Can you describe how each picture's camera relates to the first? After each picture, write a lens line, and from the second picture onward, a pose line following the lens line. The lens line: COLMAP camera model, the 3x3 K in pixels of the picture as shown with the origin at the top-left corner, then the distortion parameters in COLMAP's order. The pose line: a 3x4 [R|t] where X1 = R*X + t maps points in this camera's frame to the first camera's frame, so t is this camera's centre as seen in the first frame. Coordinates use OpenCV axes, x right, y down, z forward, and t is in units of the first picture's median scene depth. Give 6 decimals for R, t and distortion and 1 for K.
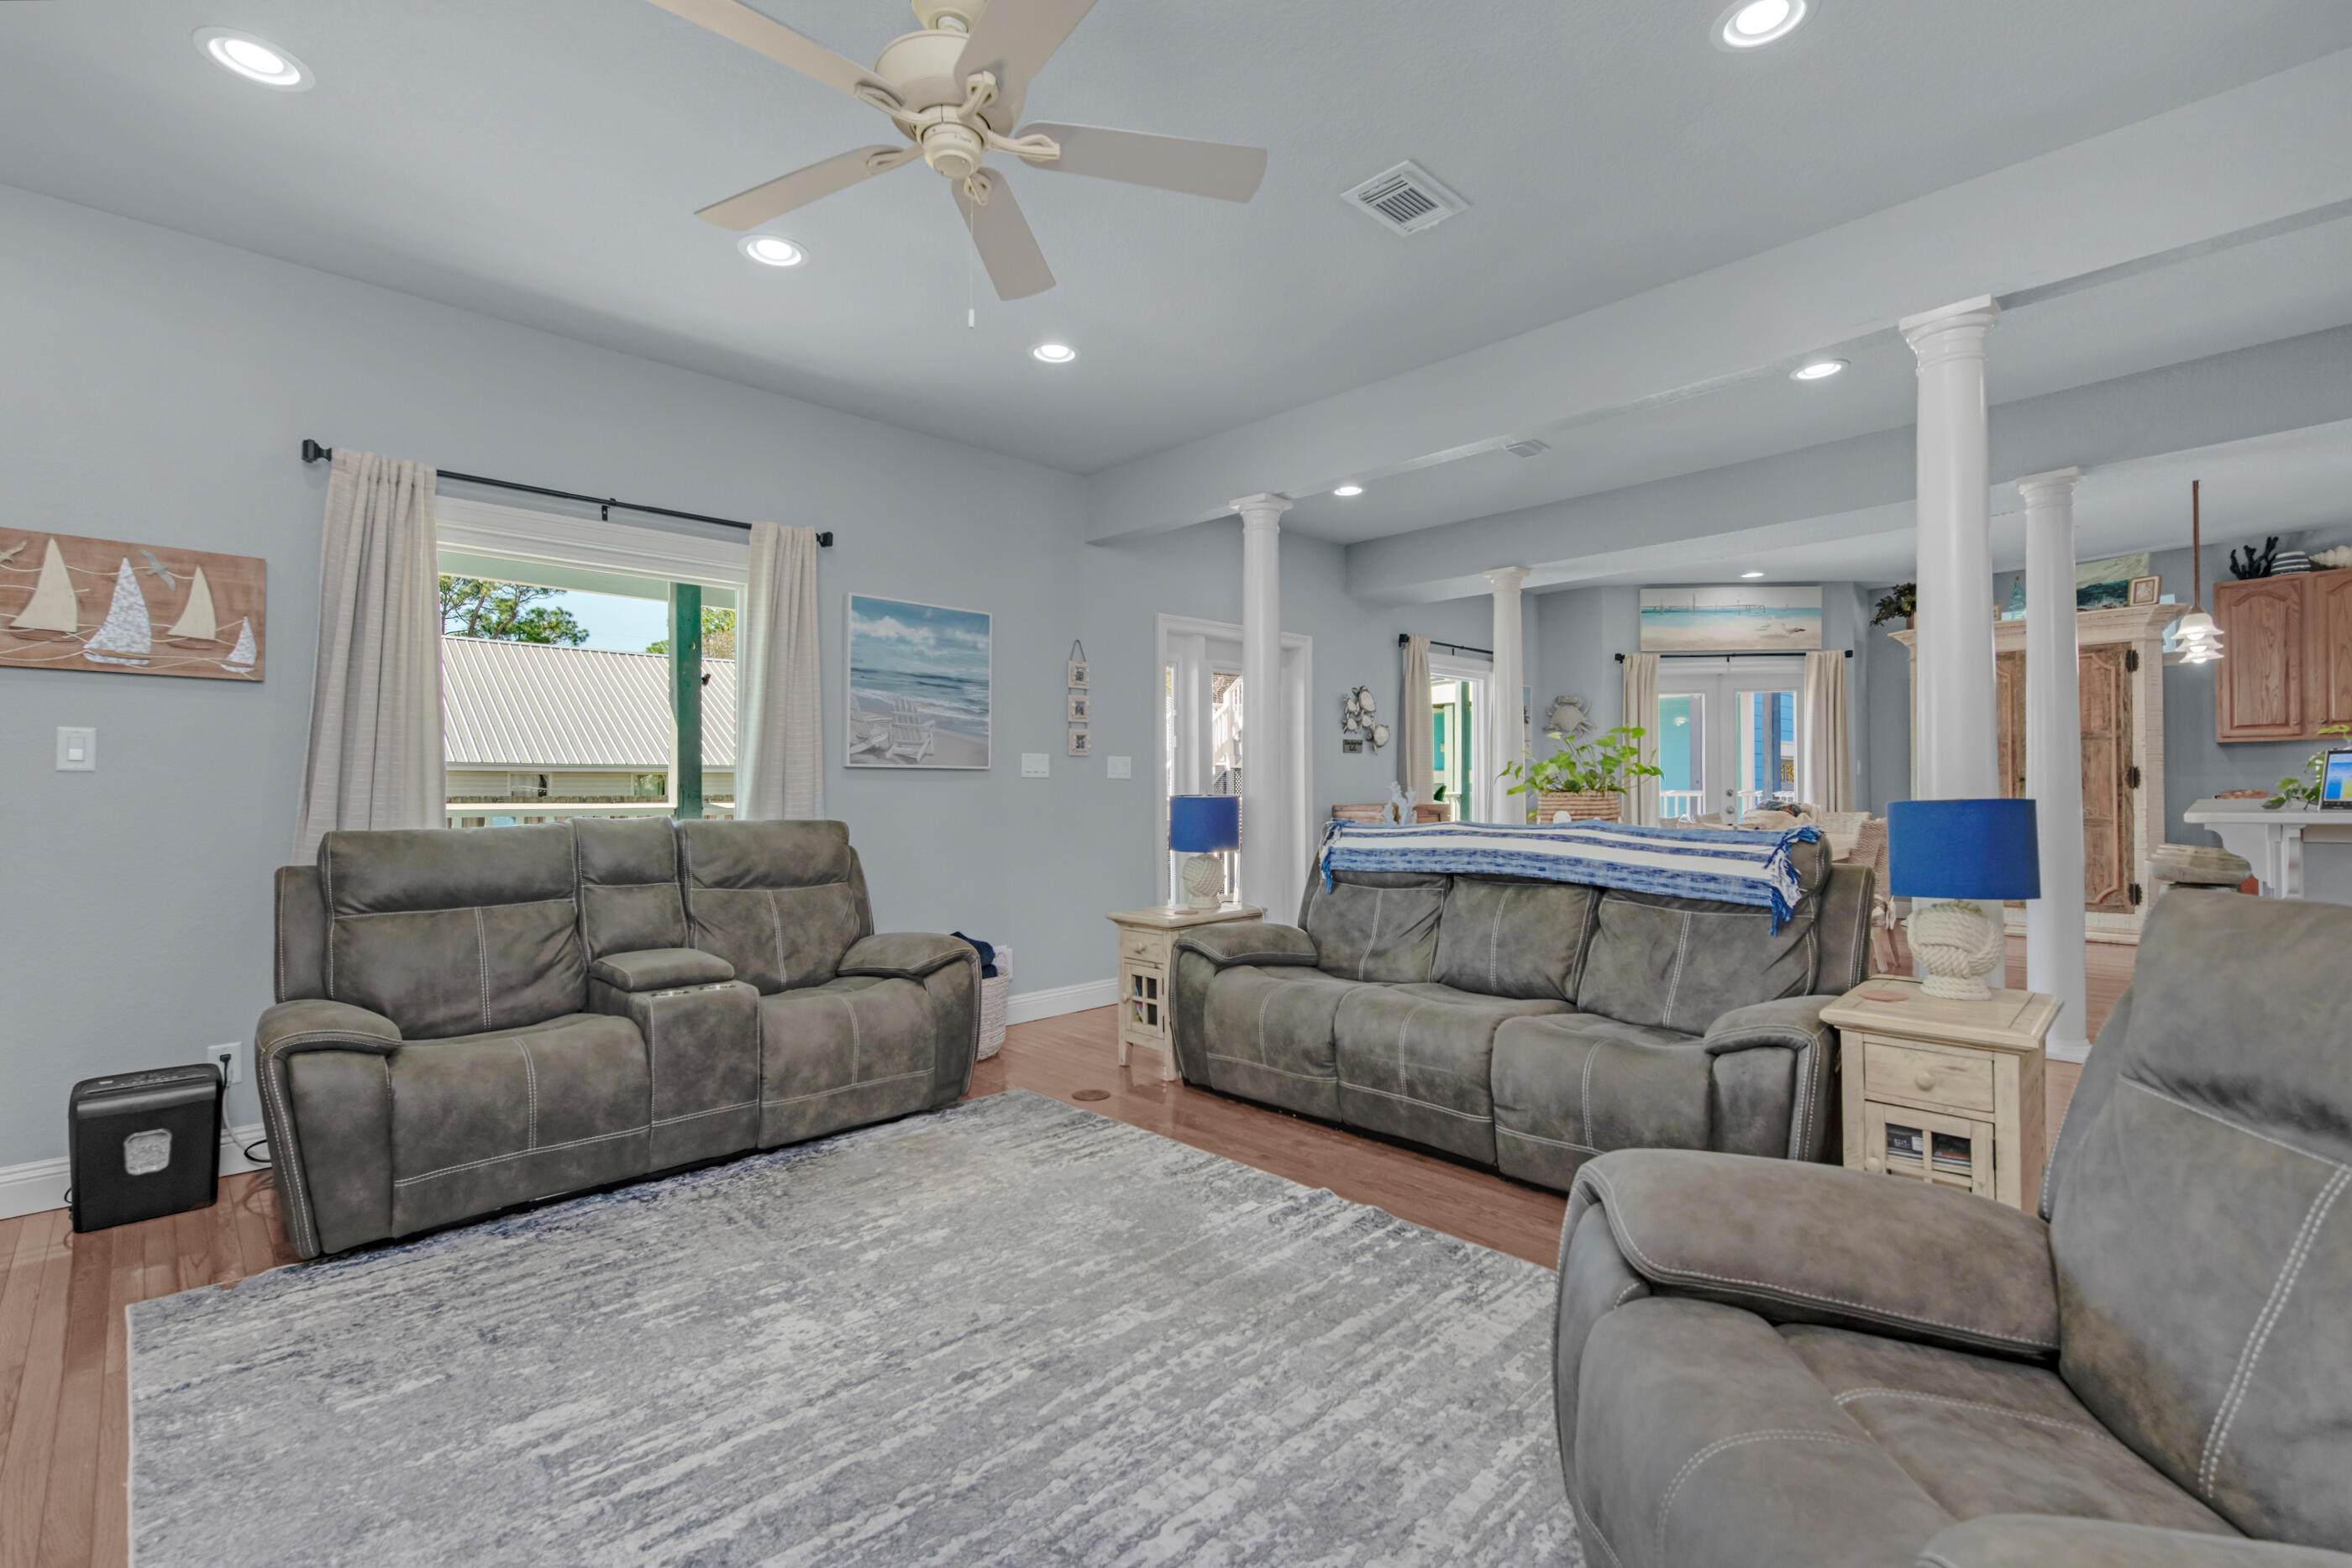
lens RADIAL K [[1026.9, 0, 1191.9], [0, 1026.9, 768.7], [0, 0, 1]] dist [-0.009129, 0.000644]
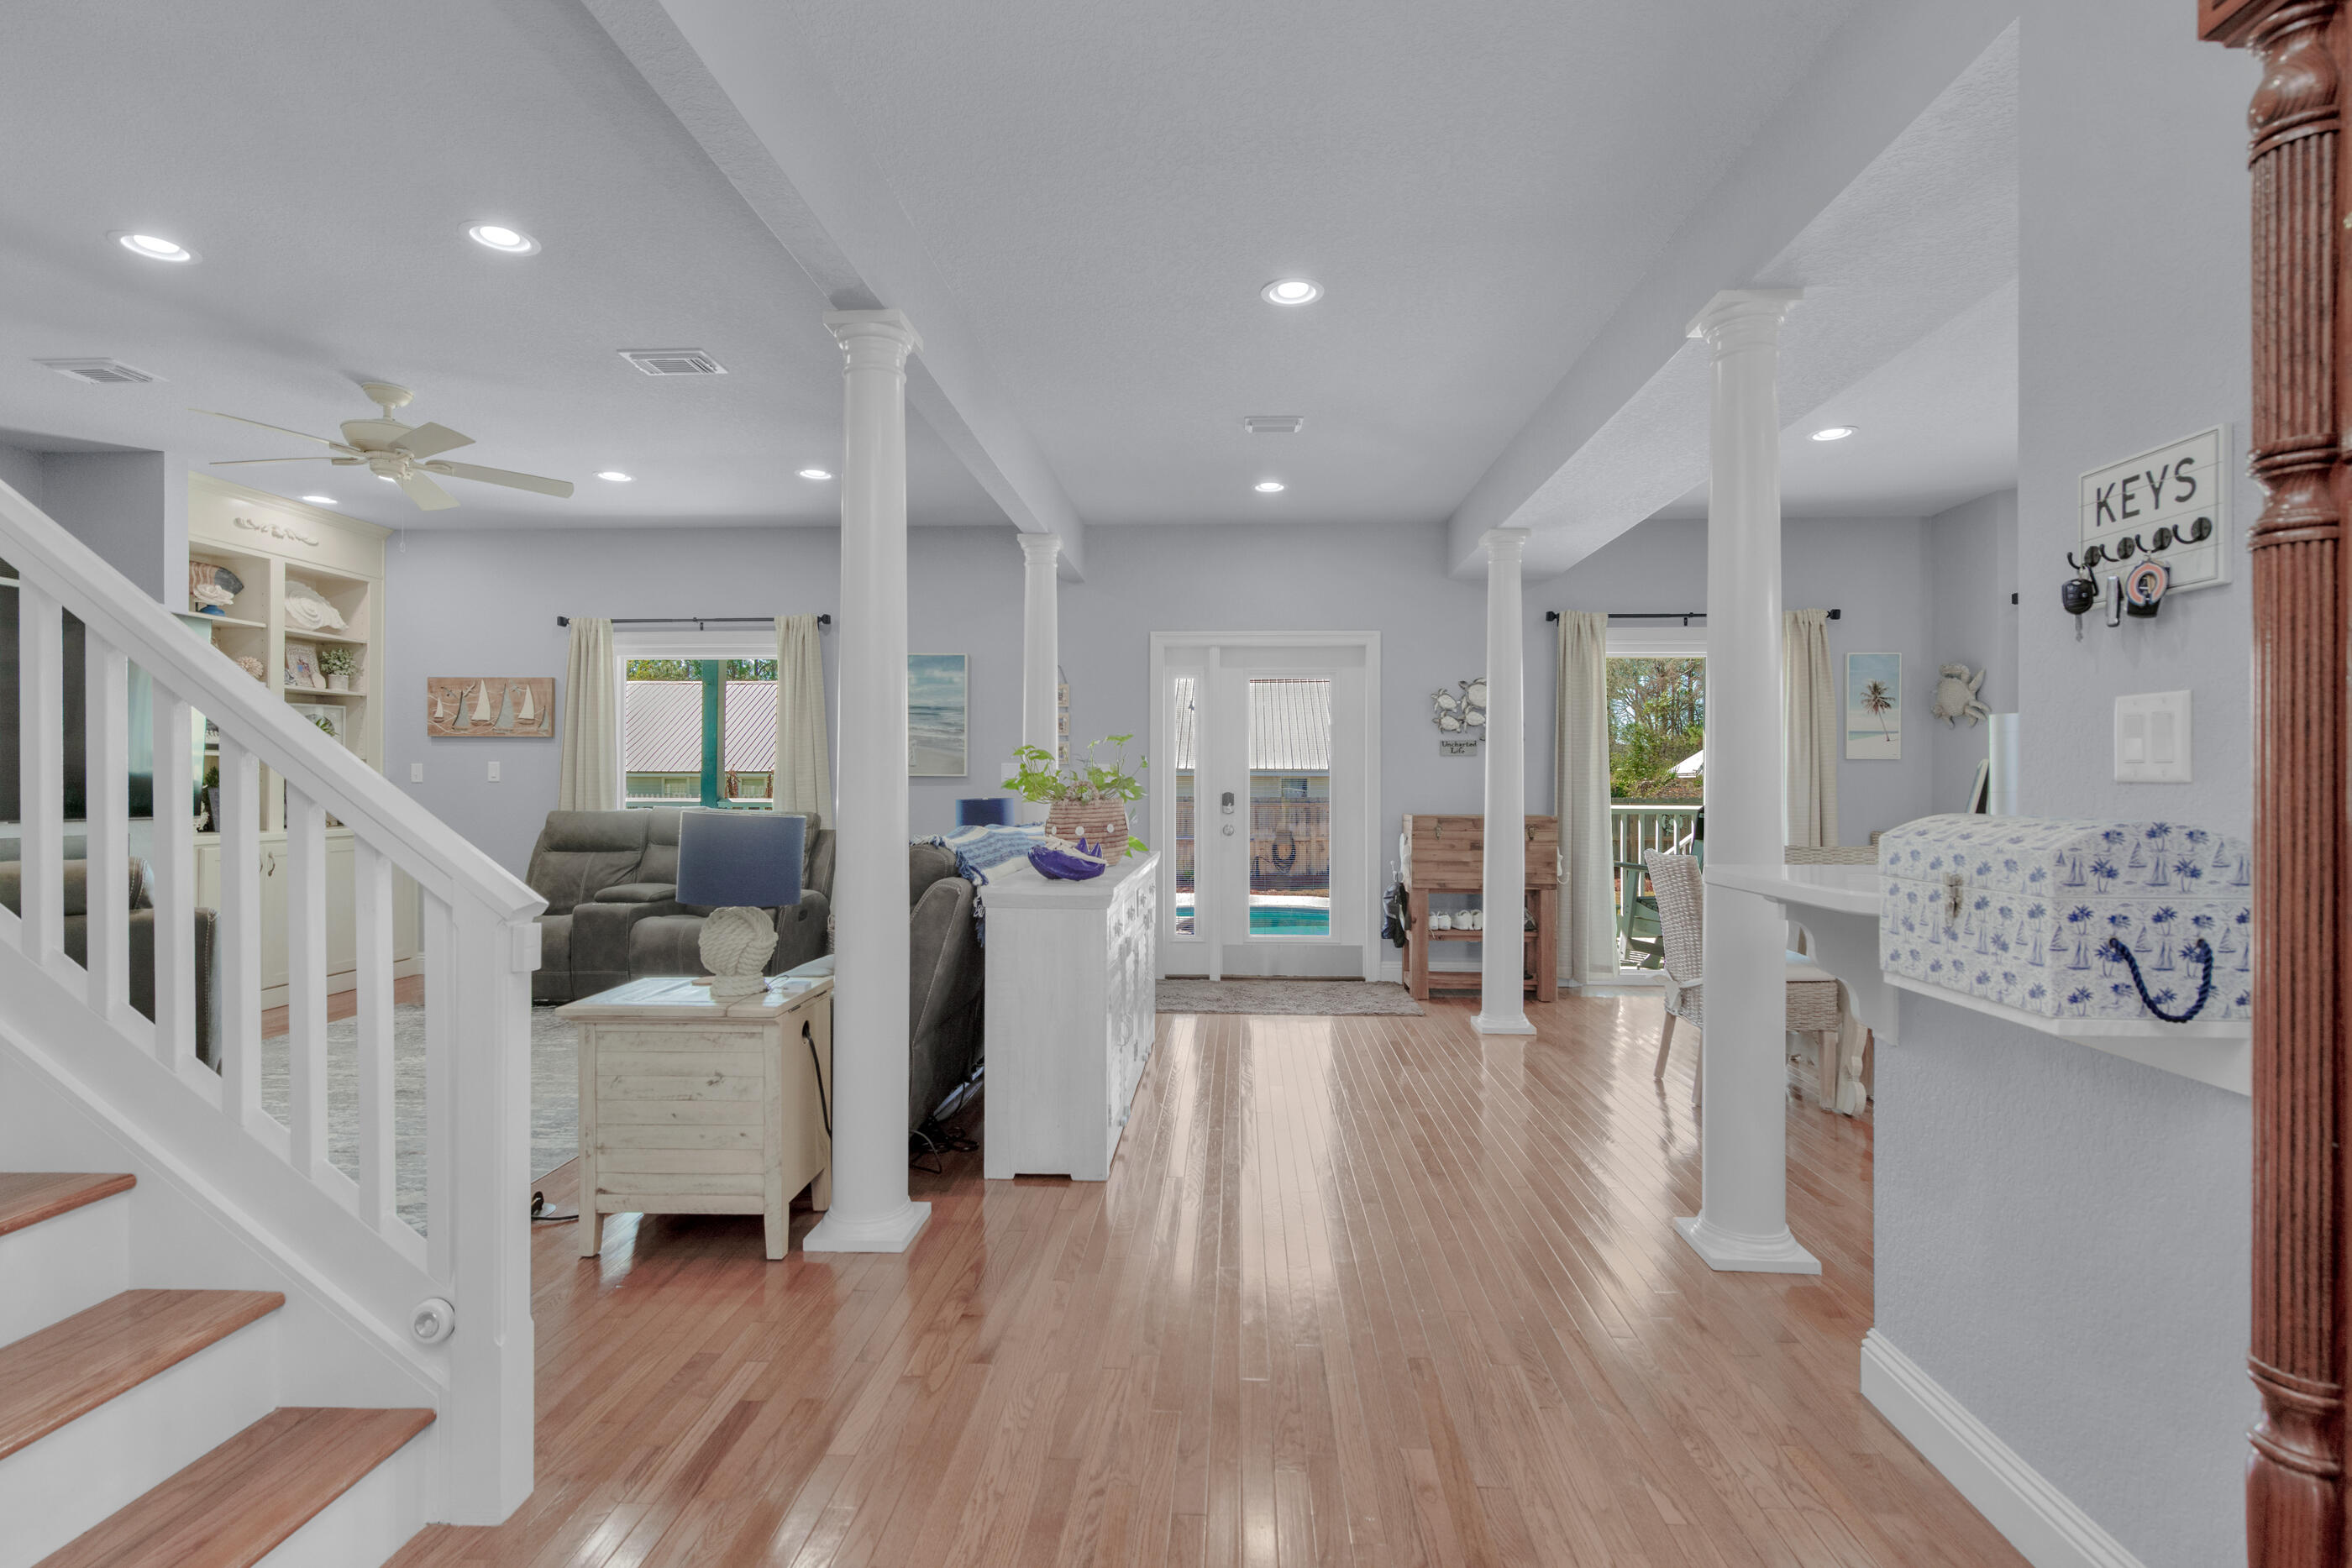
lens RADIAL K [[1093.0, 0, 1172.0], [0, 1093.0, 775.3], [0, 0, 1]] dist [-0.011892, -0.001185]
pose [[0.675067, 0.003687, -0.737747, 1.609839], [0.007931, 0.999893, 0.012254, -0.026227], [0.737713, -0.014123, 0.674966, 0.455322]]
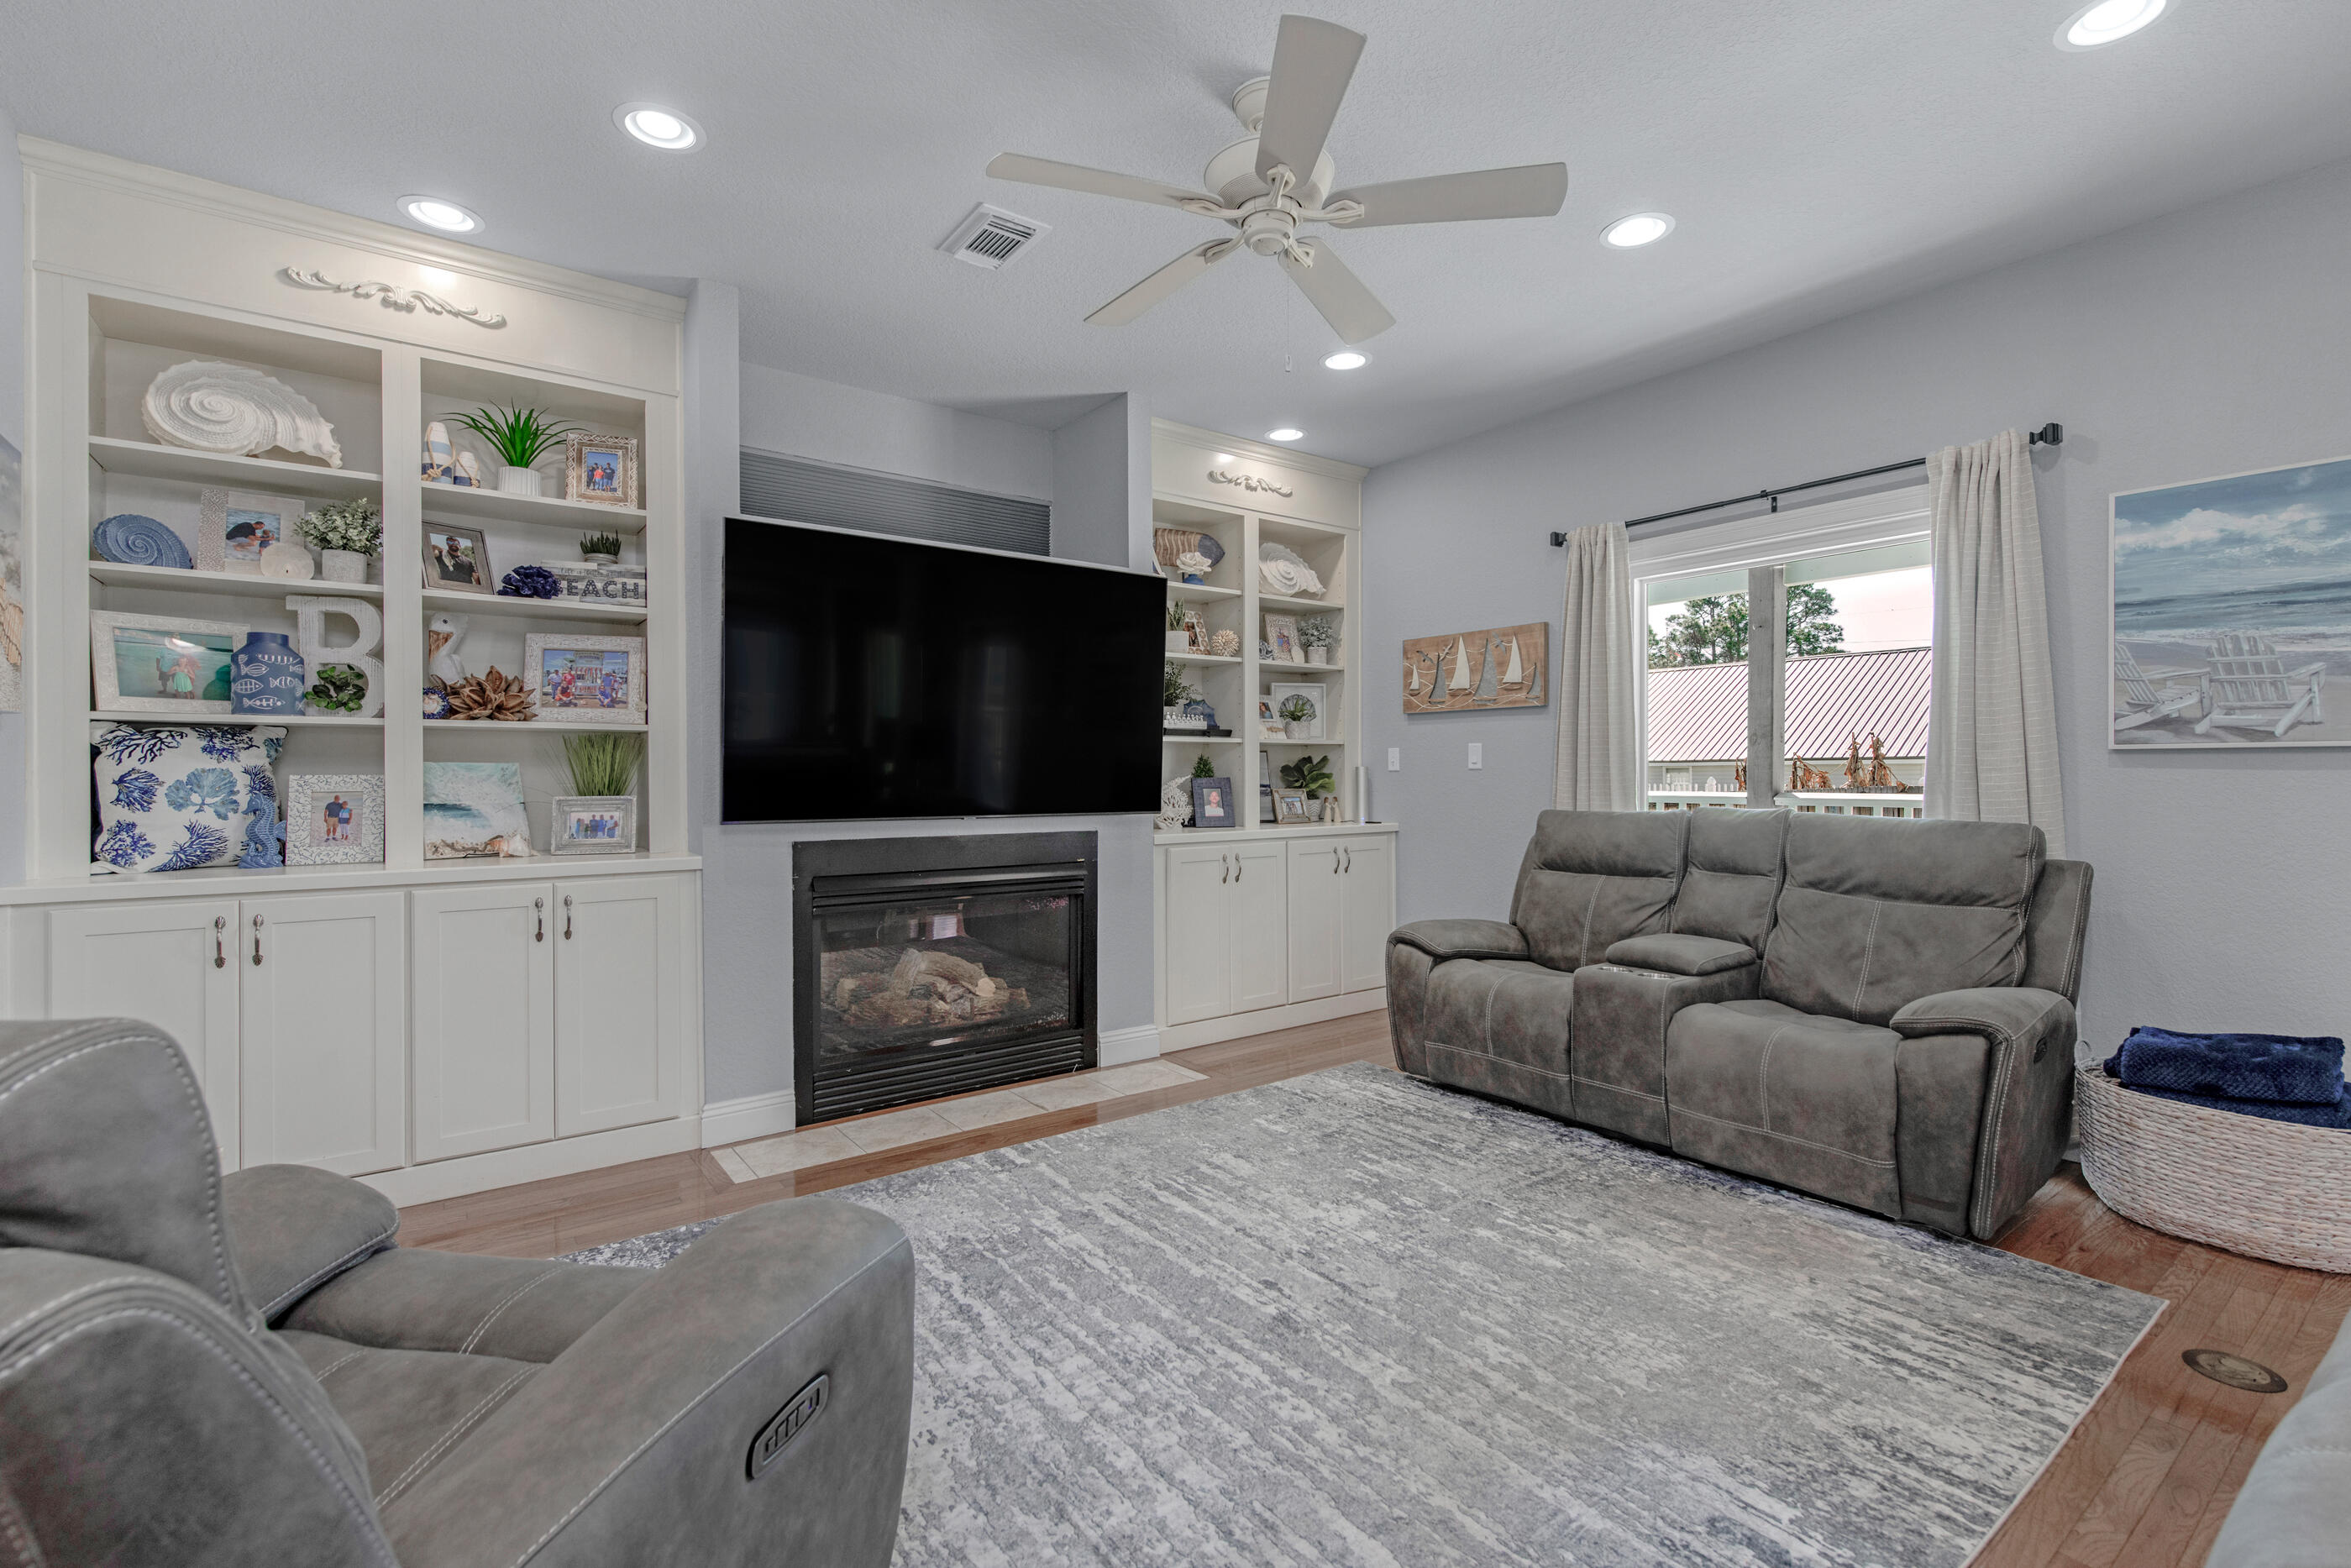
lens RADIAL K [[1026.2, 0, 1192.3], [0, 1026.2, 768.6], [0, 0, 1]] dist [0.008718, -0.000138]
pose [[-0.124320, -0.006816, -0.992219, 0.631943], [0.019265, 0.999771, -0.009282, 0.008449], [0.992055, -0.020269, -0.124160, 0.704482]]
